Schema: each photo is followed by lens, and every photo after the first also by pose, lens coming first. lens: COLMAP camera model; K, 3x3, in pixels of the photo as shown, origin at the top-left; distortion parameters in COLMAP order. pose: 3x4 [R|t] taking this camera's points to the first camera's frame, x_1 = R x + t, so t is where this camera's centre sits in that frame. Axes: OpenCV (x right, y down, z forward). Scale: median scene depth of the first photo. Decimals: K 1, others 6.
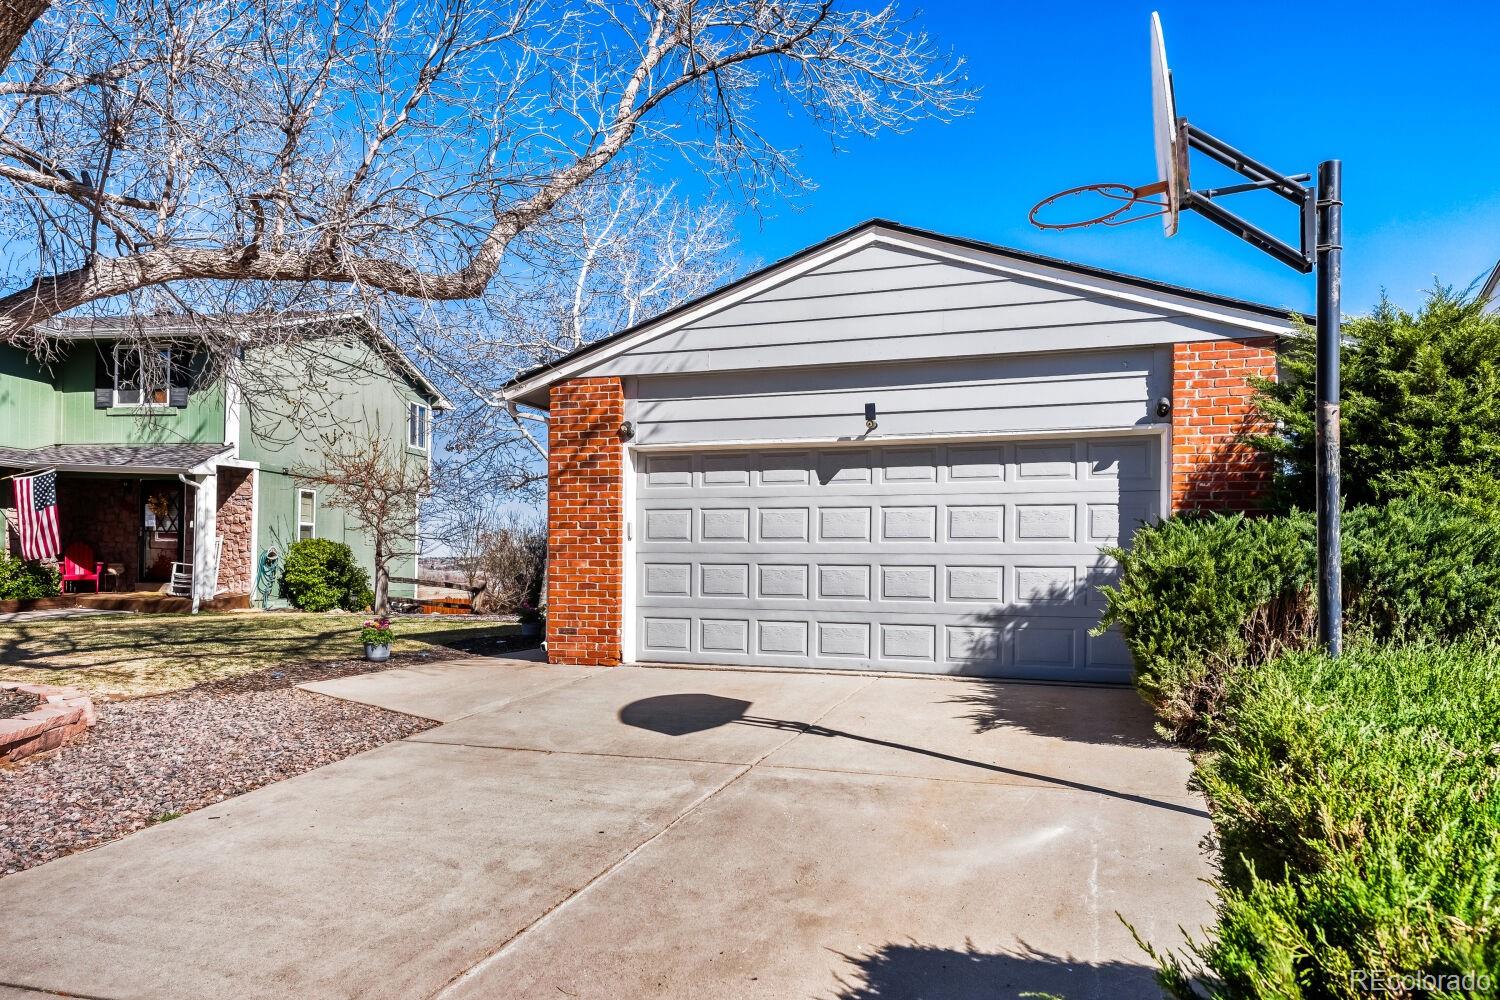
lens RADIAL K [[999.7, 0, 750.4], [0, 999.7, 536.6], [0, 0, 1]] dist [0.032550, -0.001395]
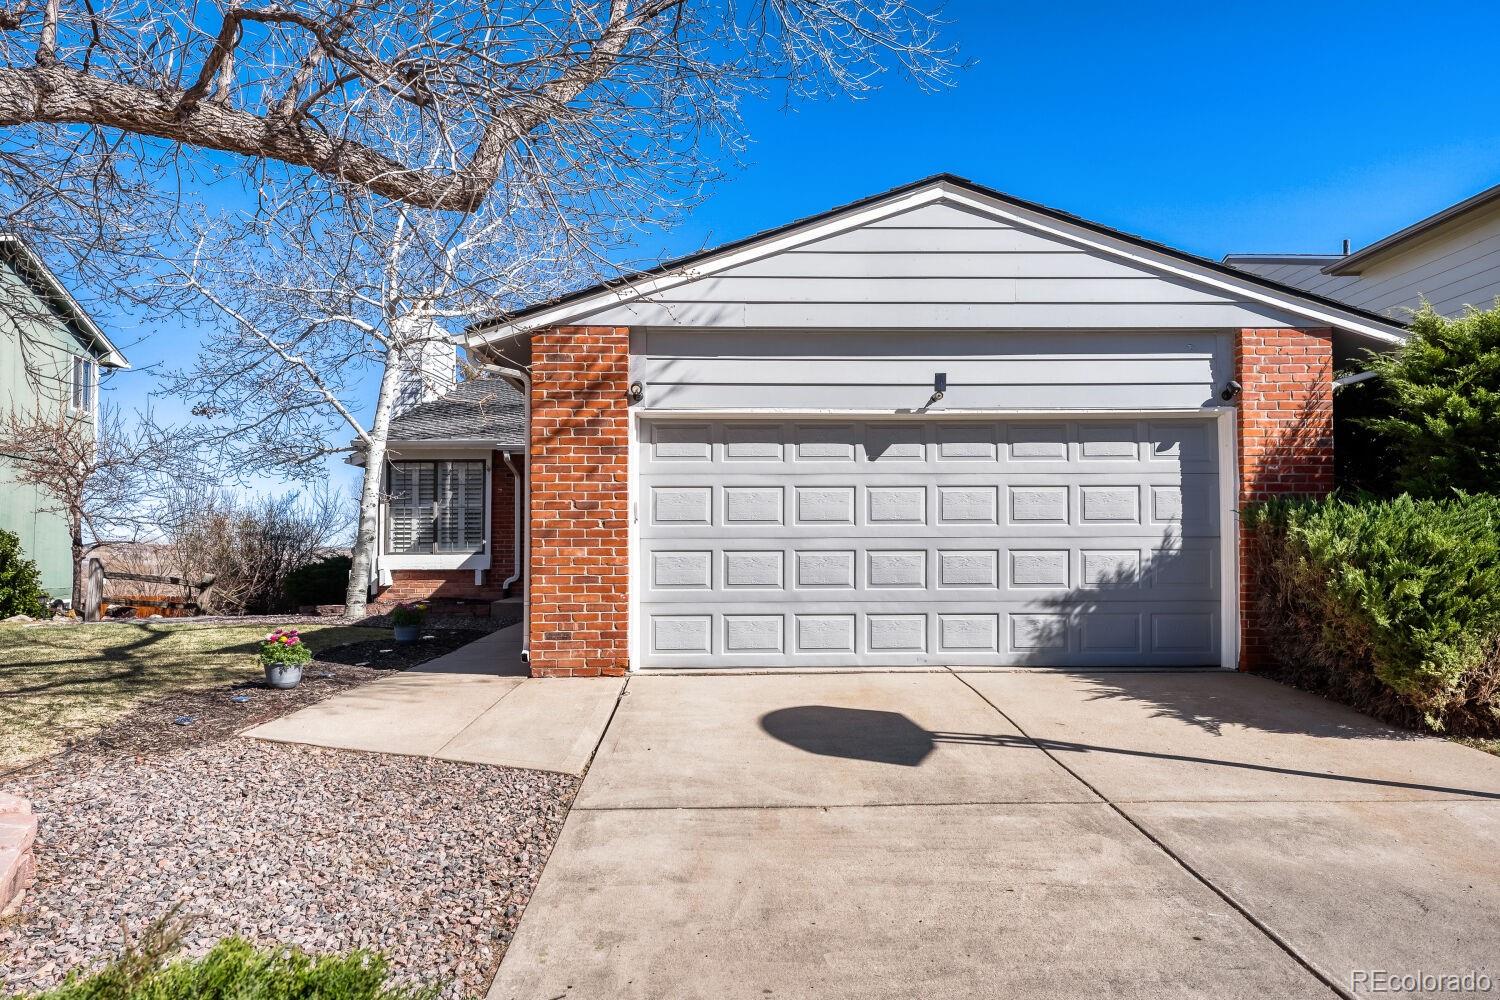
lens RADIAL K [[957.5, 0, 750.0], [0, 957.5, 500.0], [0, 0, 1]] dist [0.032878, 0.002261]
pose [[0.933620, 0.006178, 0.358212, -0.345172], [0.001455, 0.999778, -0.021034, 0.001152], [-0.358262, 0.020158, 0.933403, 0.238085]]
